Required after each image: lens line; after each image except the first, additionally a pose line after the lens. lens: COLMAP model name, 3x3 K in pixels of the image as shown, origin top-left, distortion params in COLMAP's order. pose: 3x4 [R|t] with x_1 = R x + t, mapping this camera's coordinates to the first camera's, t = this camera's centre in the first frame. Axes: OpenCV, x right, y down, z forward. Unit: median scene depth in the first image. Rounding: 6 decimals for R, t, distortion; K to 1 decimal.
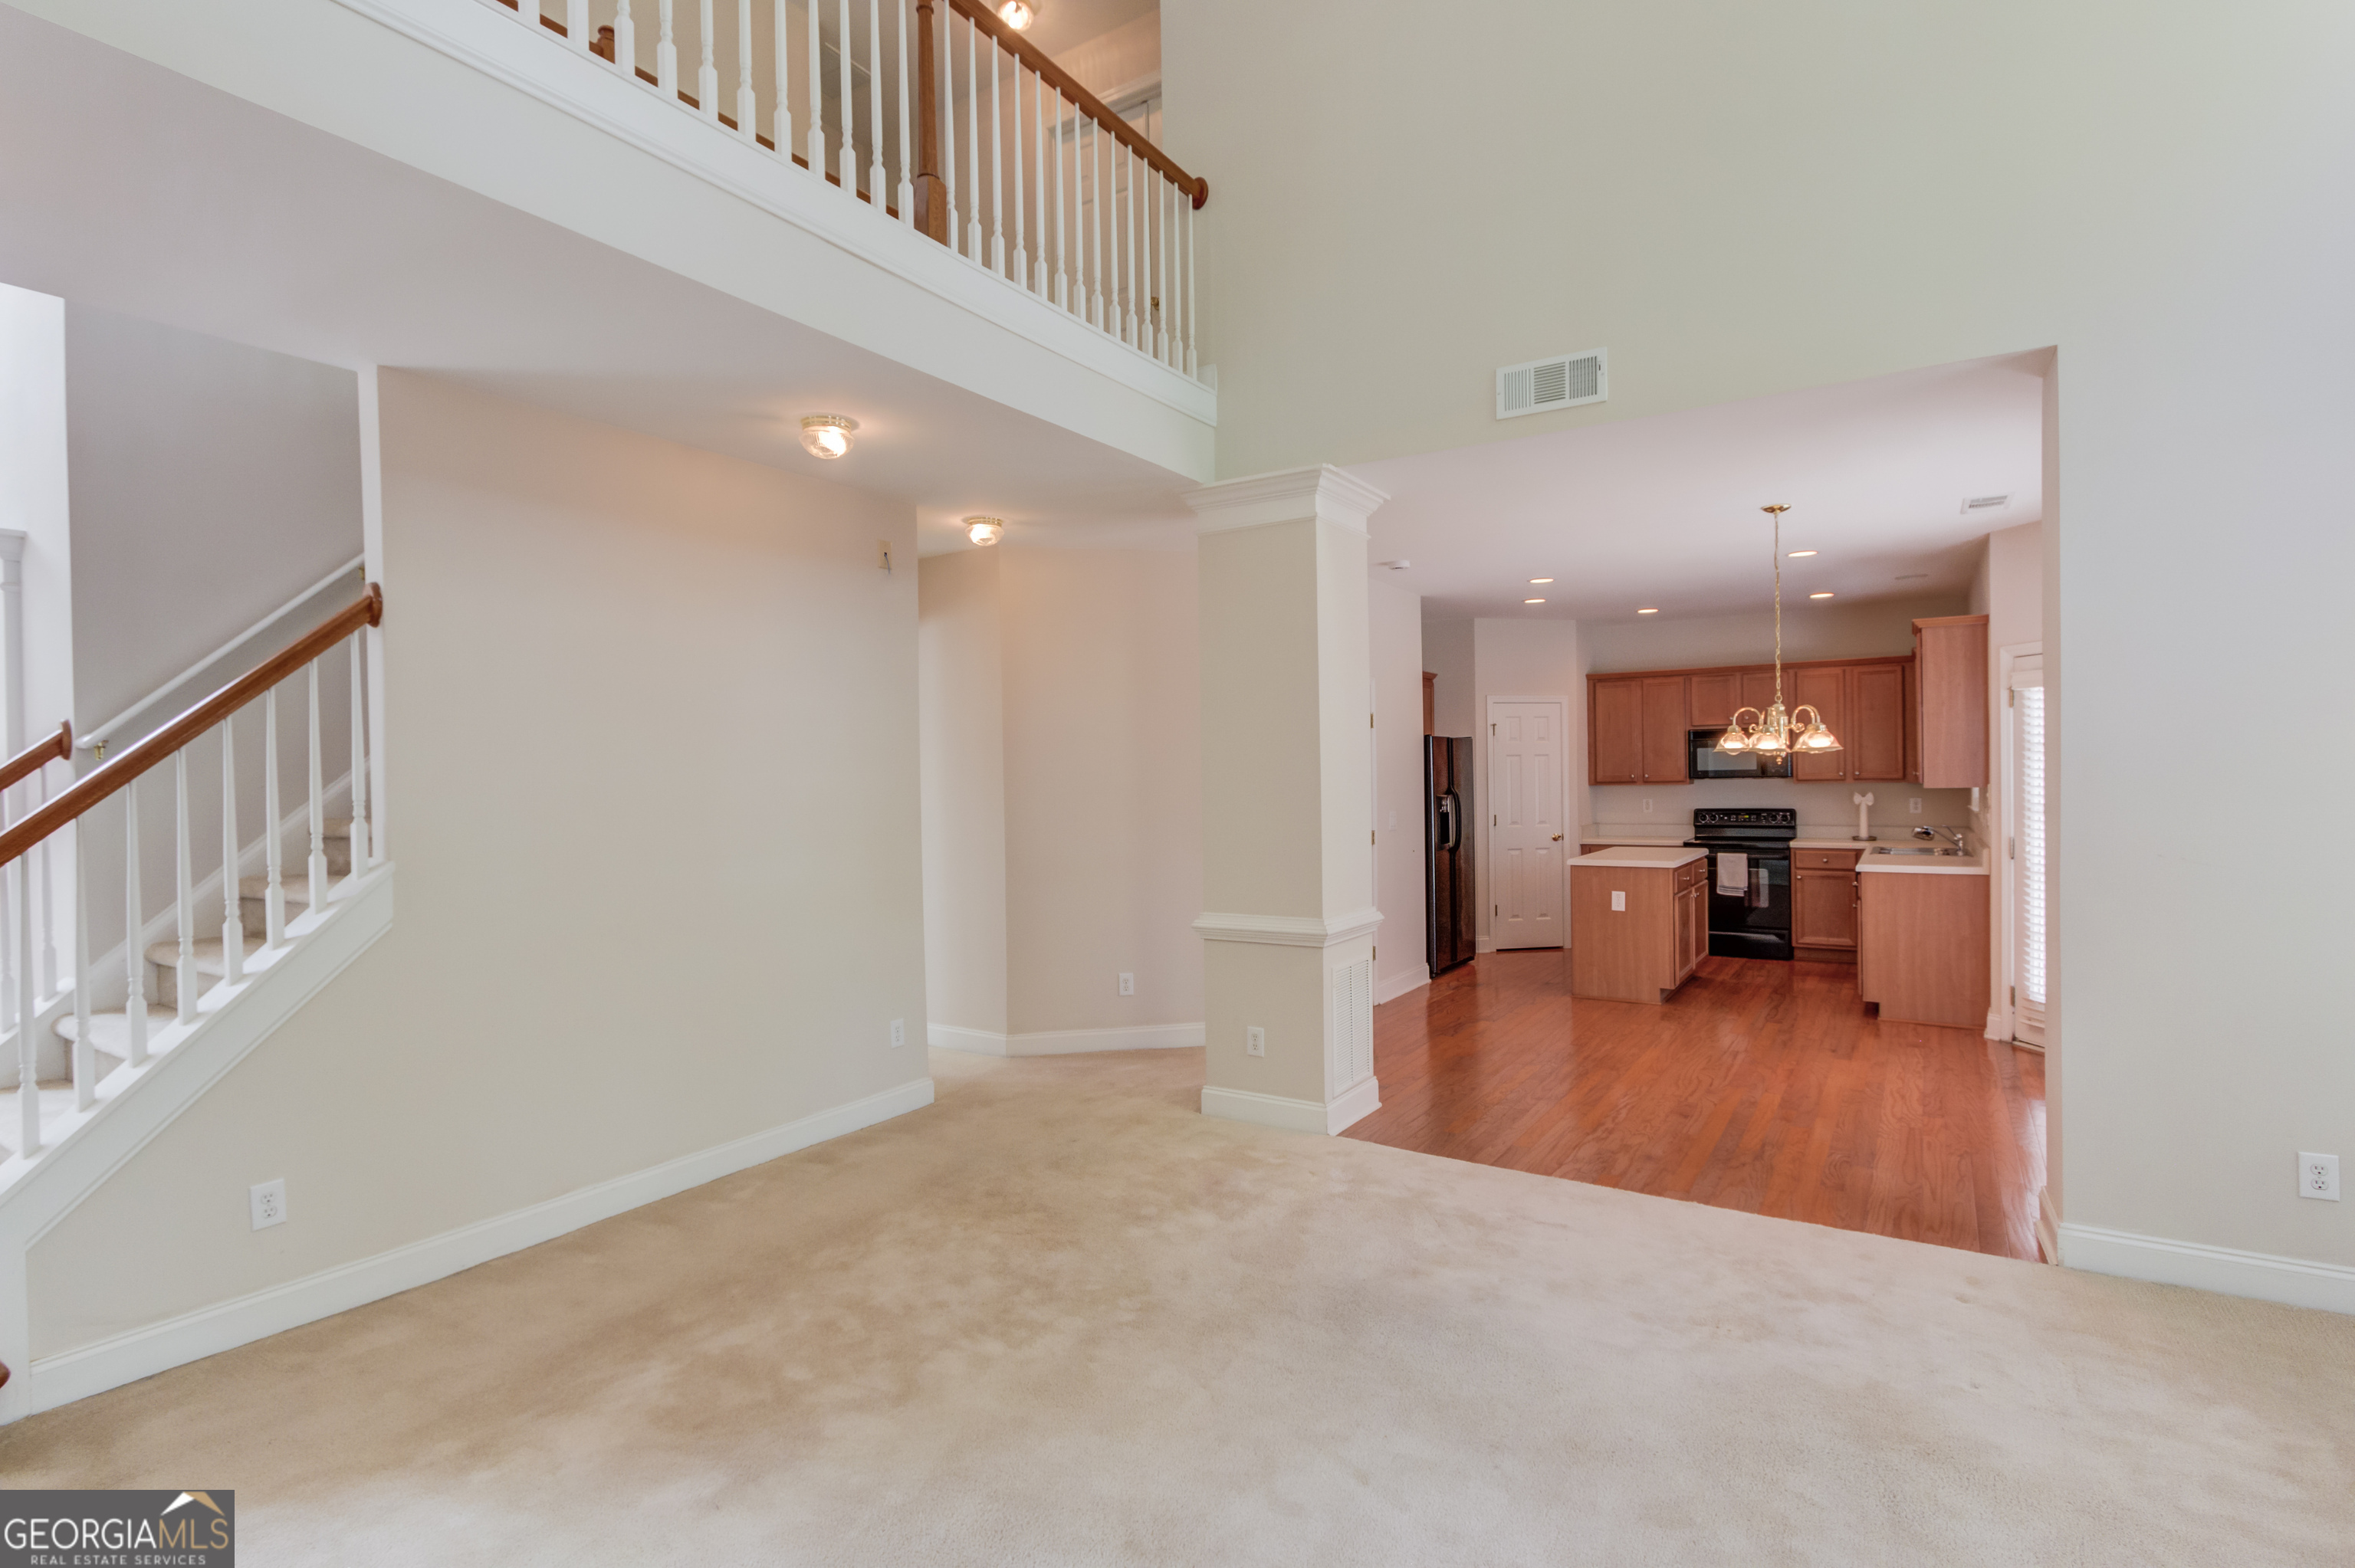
lens RADIAL K [[1163.7, 0, 1159.6], [0, 1163.7, 783.8], [0, 0, 1]] dist [-0.002516, 0.002882]
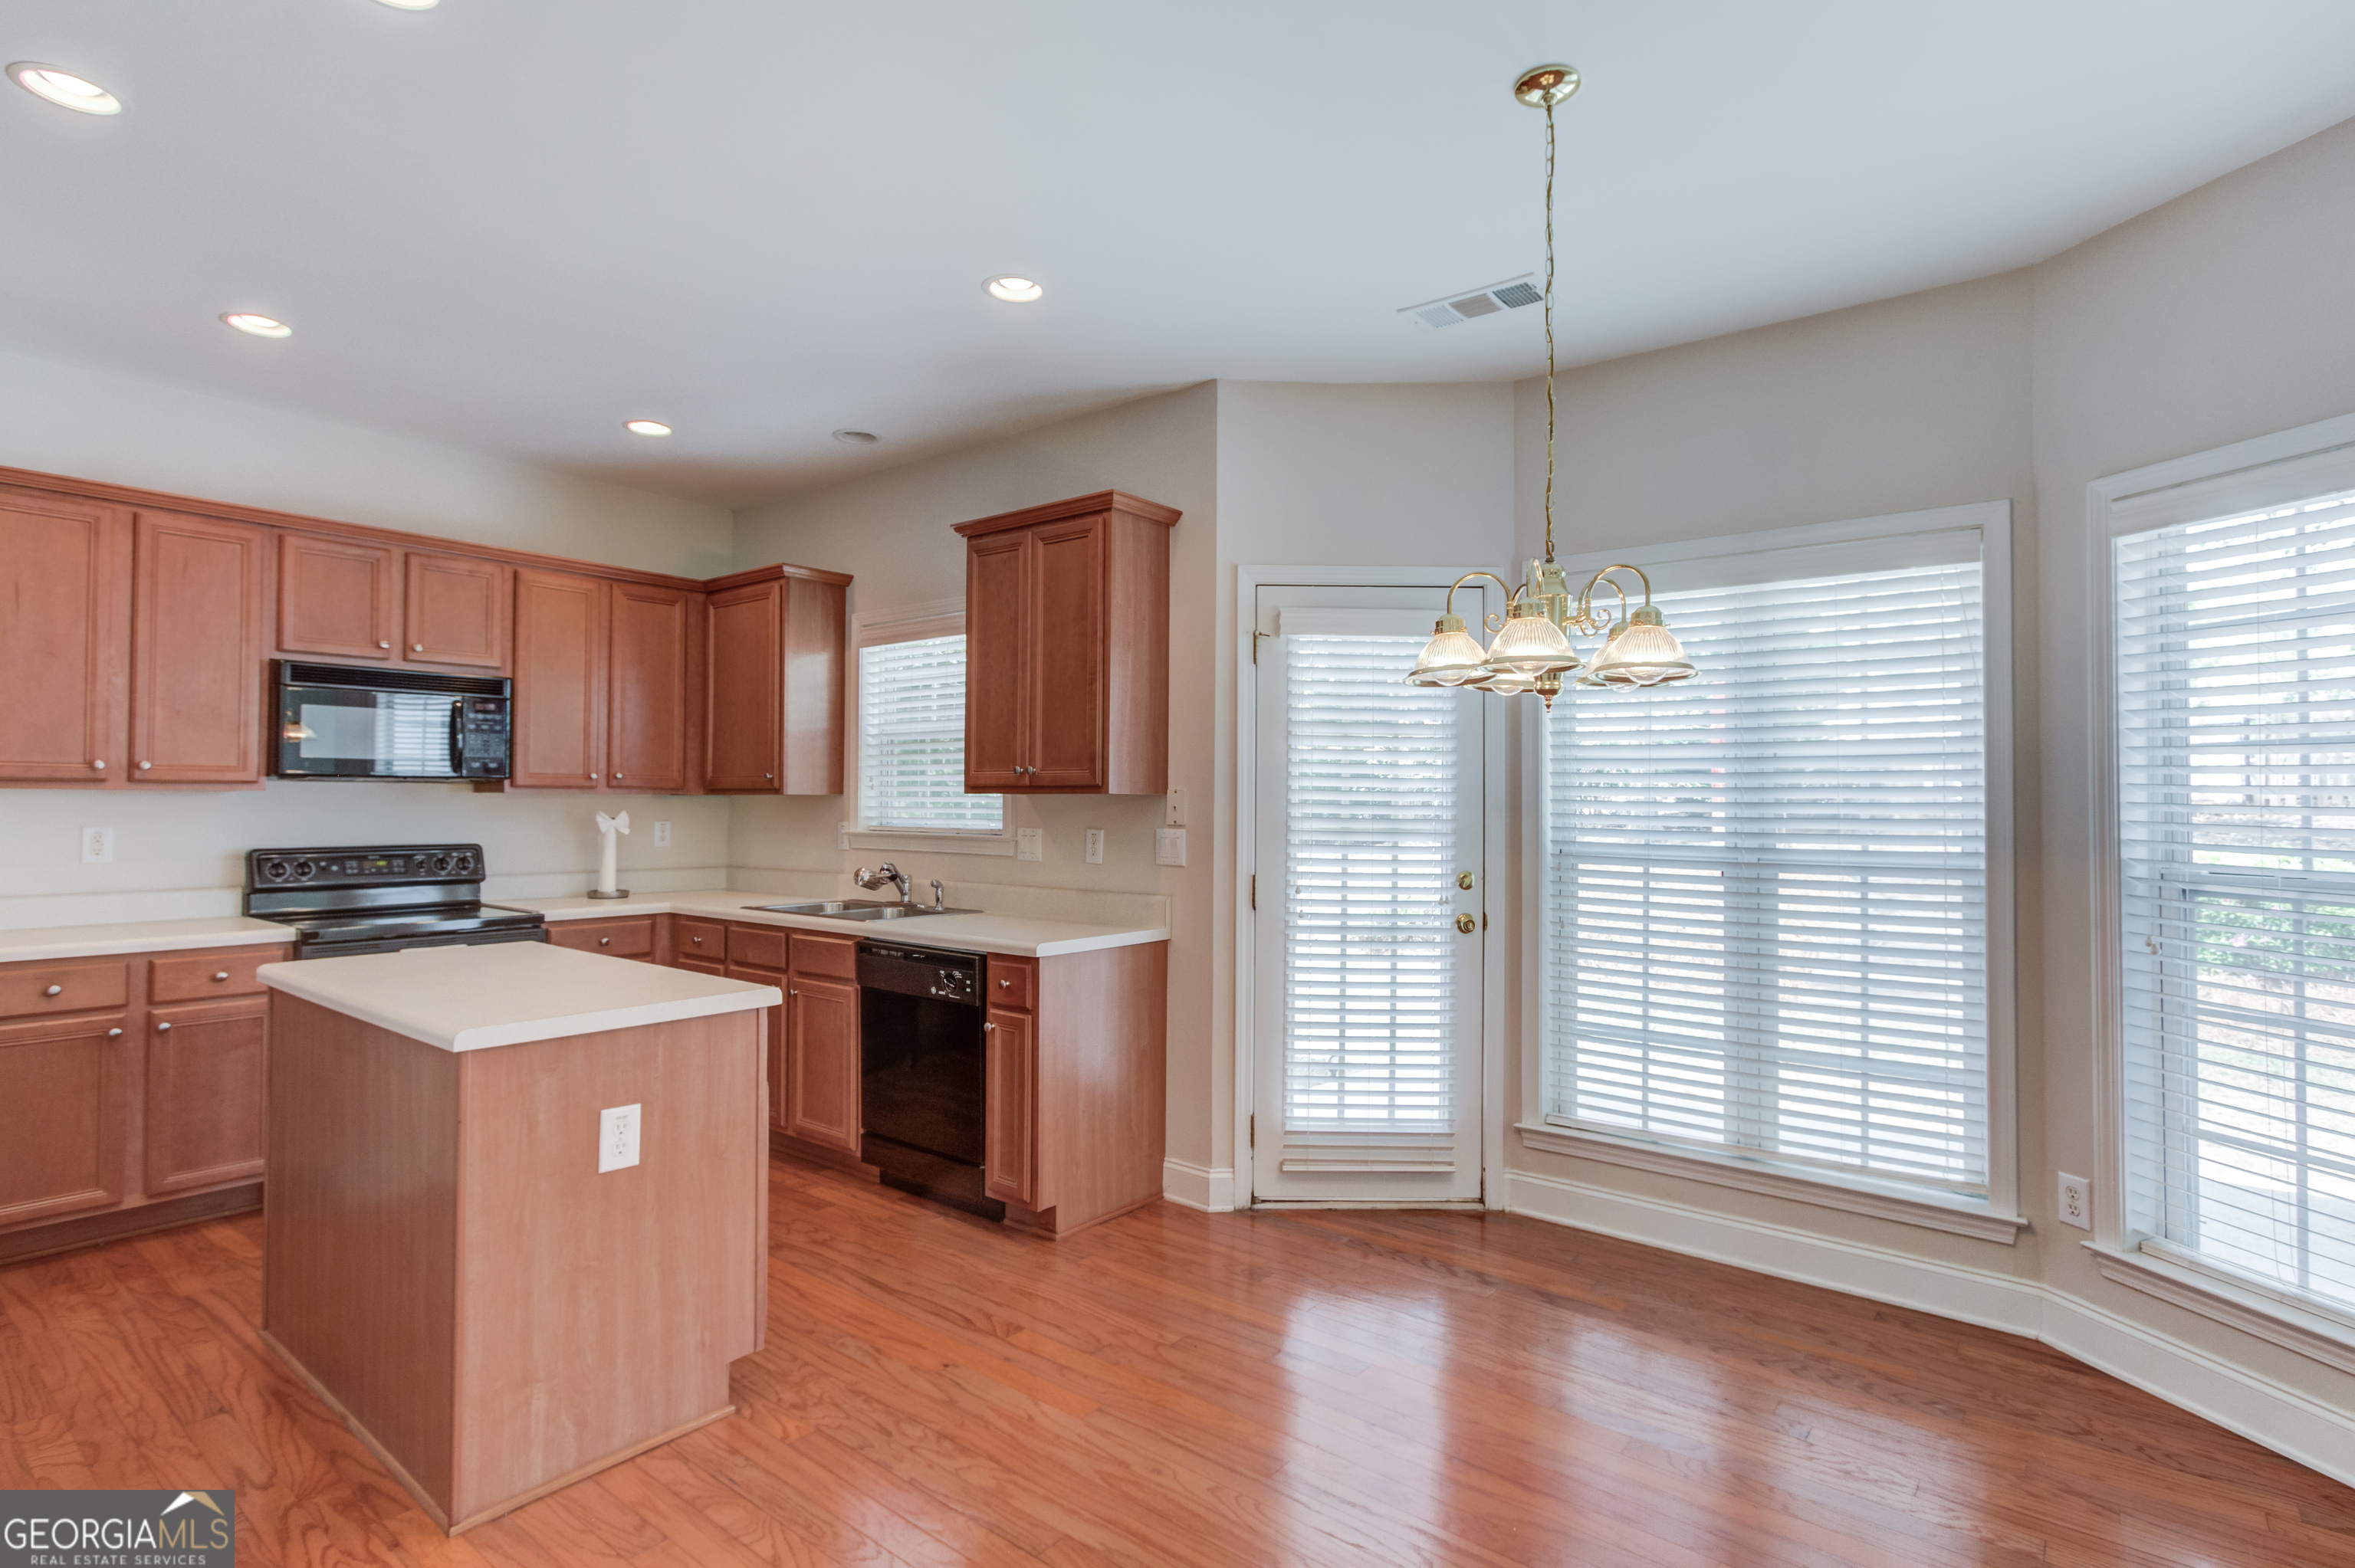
lens RADIAL K [[1163.7, 0, 1166.6], [0, 1163.7, 783.2], [0, 0, 1]] dist [-0.002516, 0.002882]
pose [[0.090494, 0.032400, 0.995370, 0.073286], [0.001350, 0.999466, -0.032656, 0.012227], [-0.995896, 0.004299, 0.090402, 0.658967]]
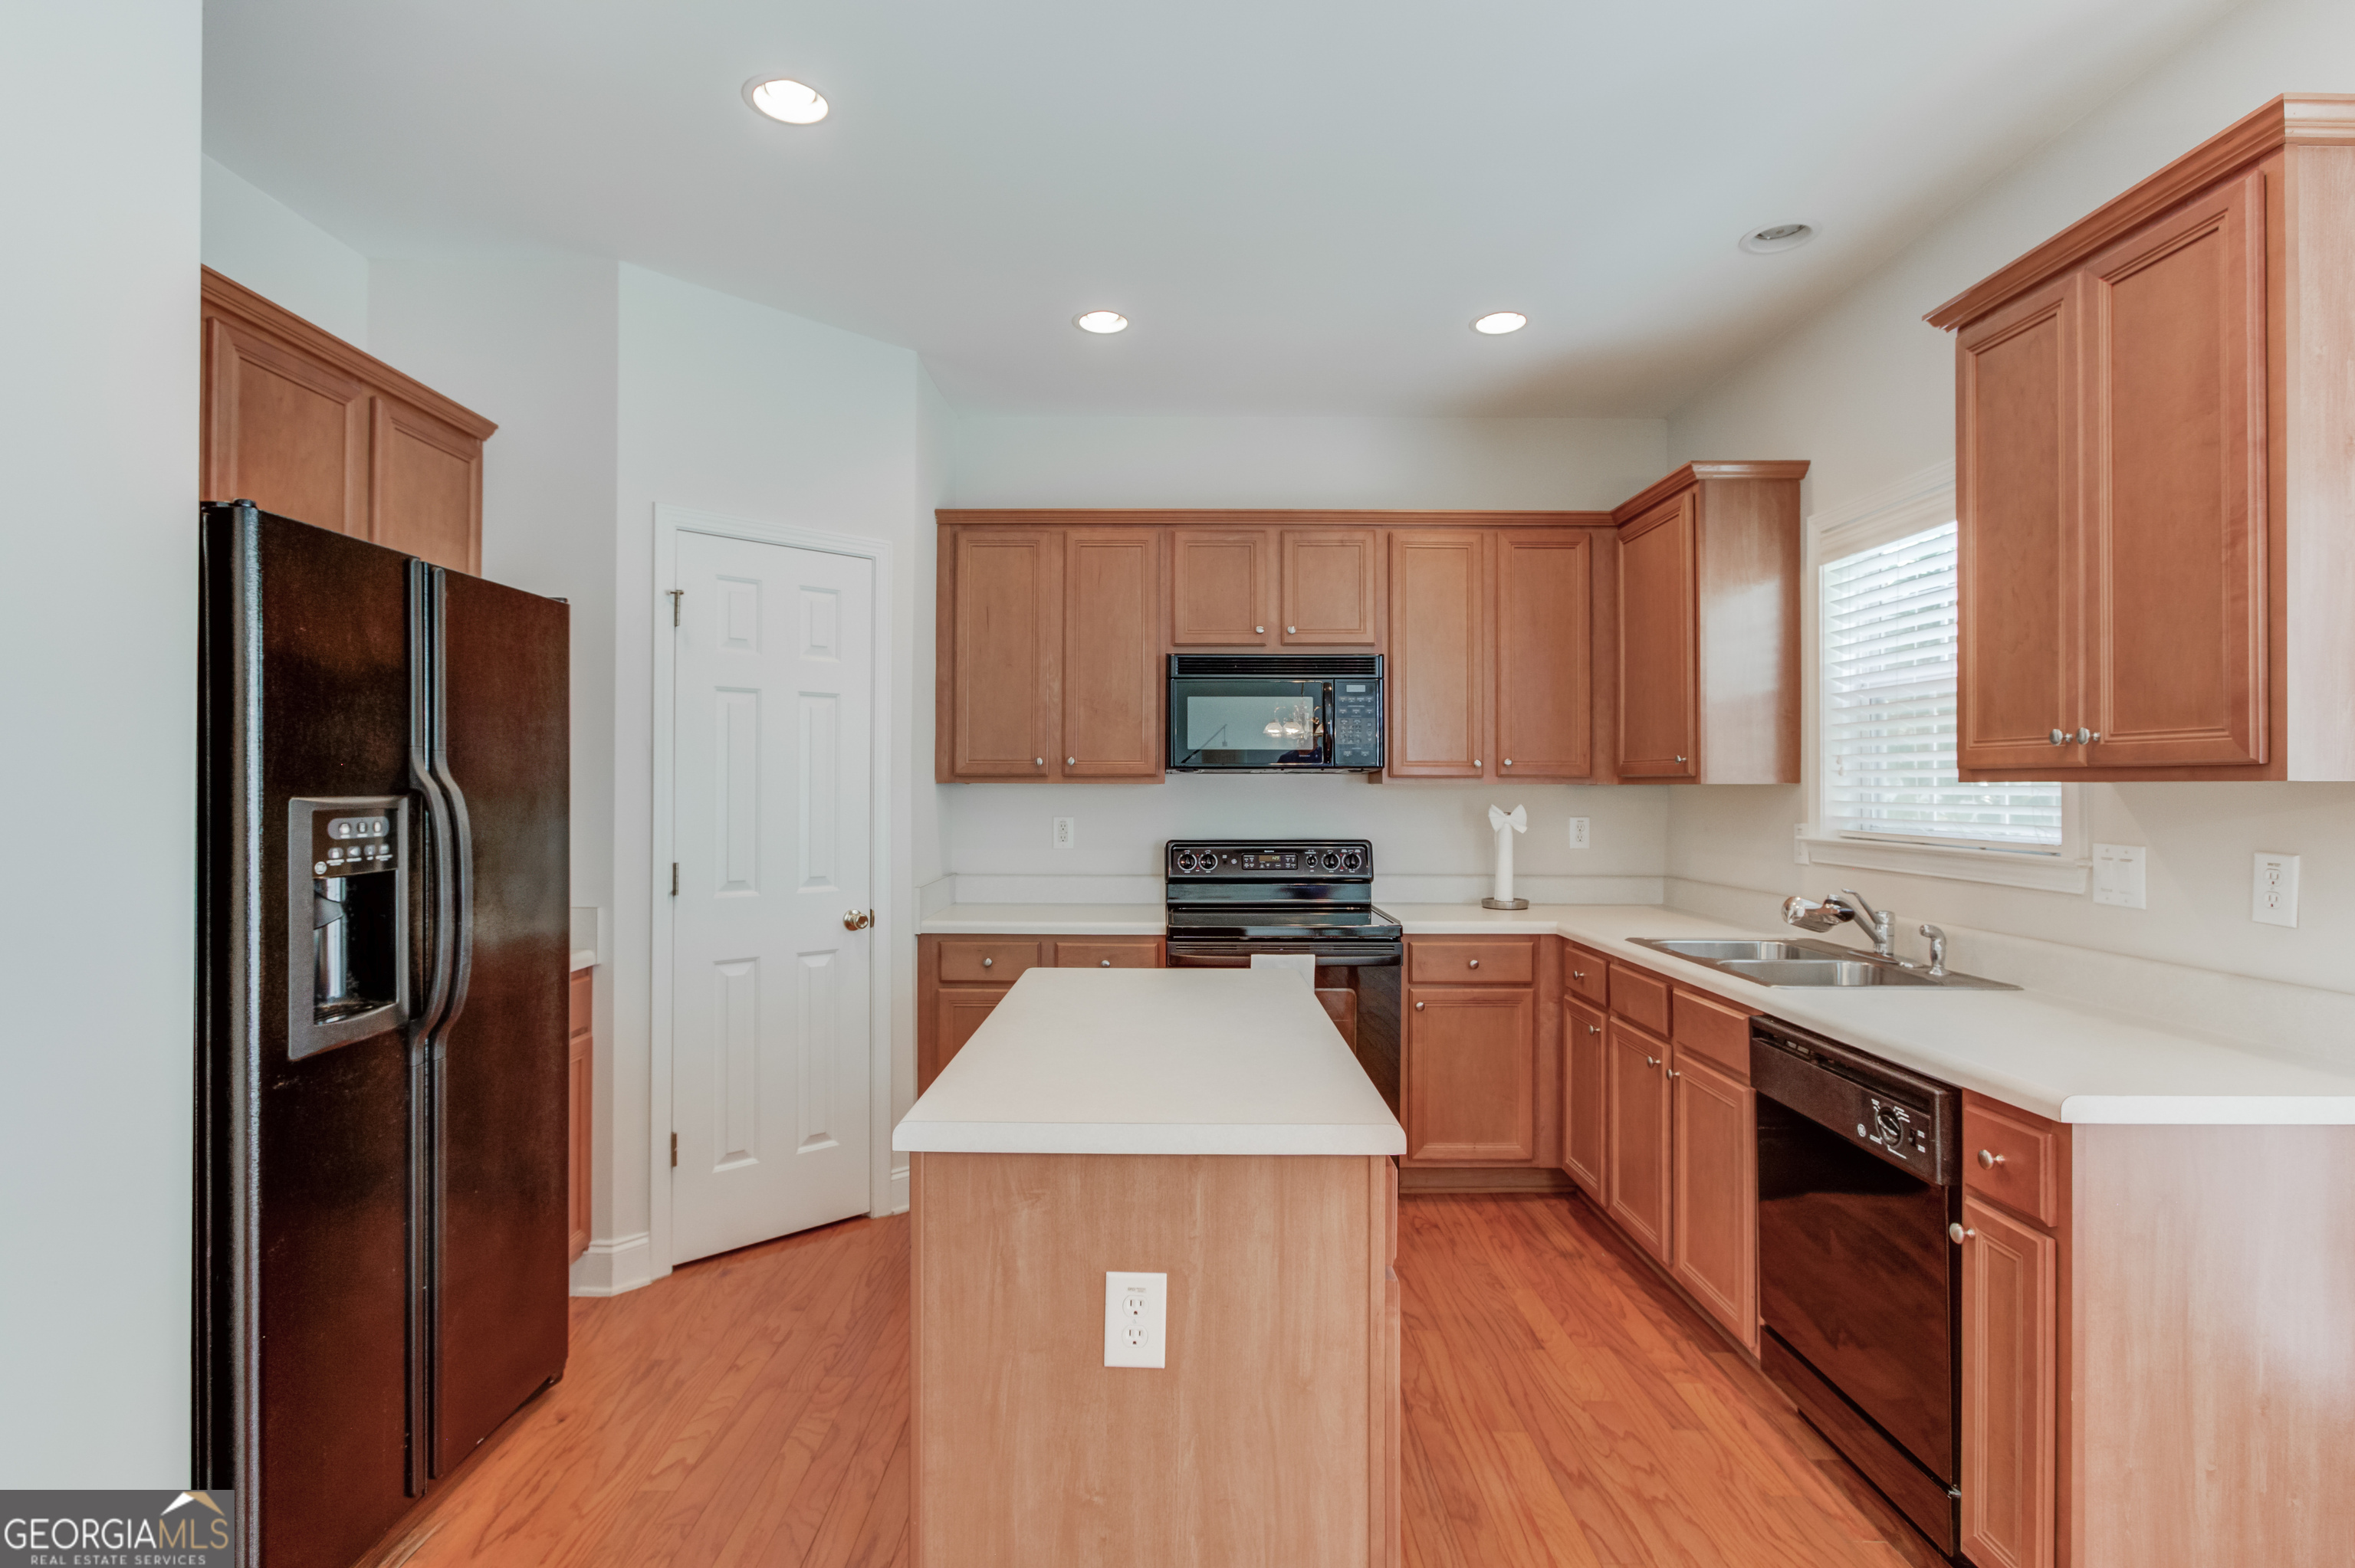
lens RADIAL K [[1163.7, 0, 1171.8], [0, 1163.7, 777.8], [0, 0, 1]] dist [-0.002516, 0.002882]
pose [[0.833107, 0.021218, 0.552704, 0.227822], [-0.010911, 0.999700, -0.021931, 0.008041], [-0.553004, 0.012240, 0.833089, 0.660027]]
